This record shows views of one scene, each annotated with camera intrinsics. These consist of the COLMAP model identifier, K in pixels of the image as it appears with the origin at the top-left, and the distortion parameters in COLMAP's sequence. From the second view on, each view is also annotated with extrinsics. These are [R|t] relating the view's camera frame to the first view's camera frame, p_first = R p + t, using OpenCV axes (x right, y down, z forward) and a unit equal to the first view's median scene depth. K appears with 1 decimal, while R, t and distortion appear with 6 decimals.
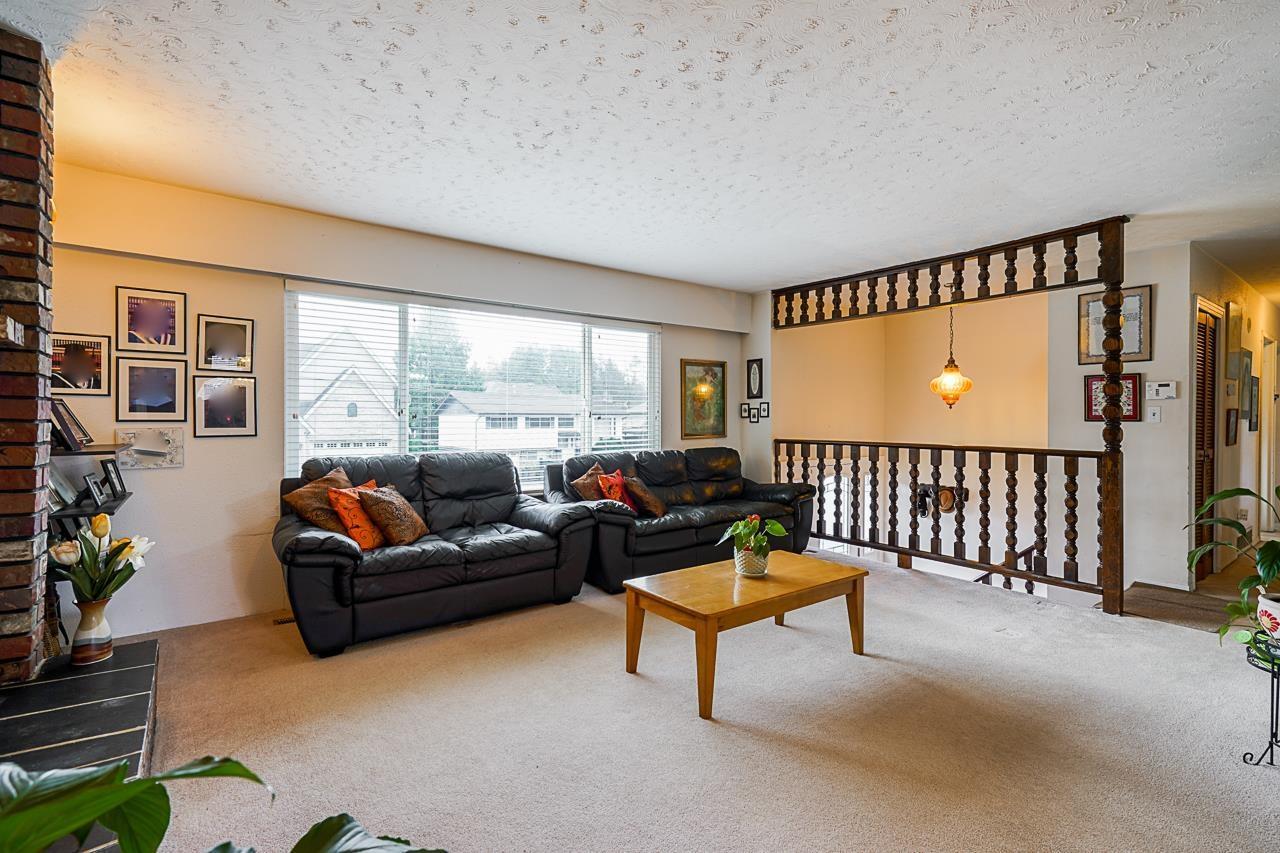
lens RADIAL K [[605.6, 0, 640.0], [0, 605.6, 426.5], [0, 0, 1]] dist [-0.002205, 0.000004]
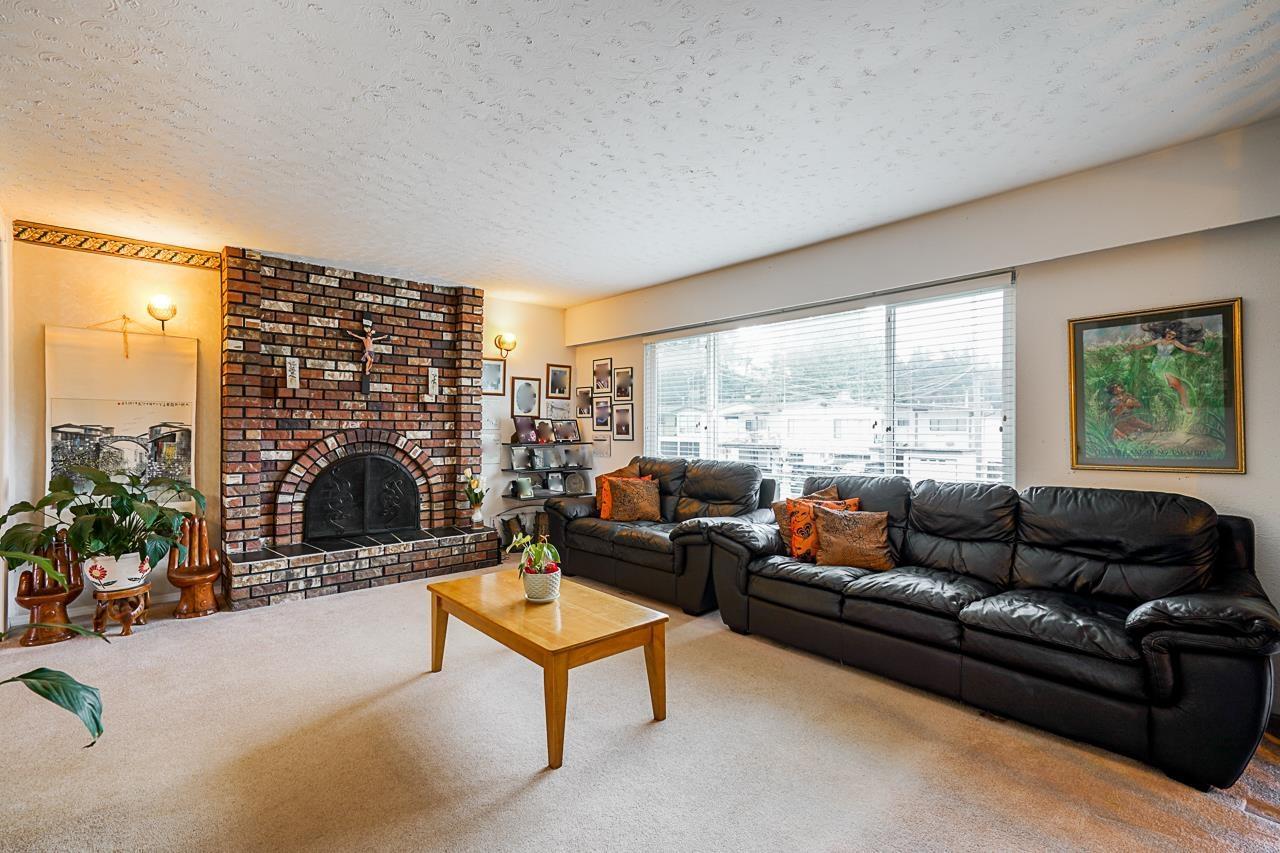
lens RADIAL K [[605.6, 0, 640.0], [0, 605.6, 426.5], [0, 0, 1]] dist [-0.002205, 0.000004]
pose [[0.055355, -0.009647, -0.998420, 0.852970], [-0.019102, 0.999760, -0.010719, -0.003802], [0.998284, 0.019665, 0.055158, 0.849842]]
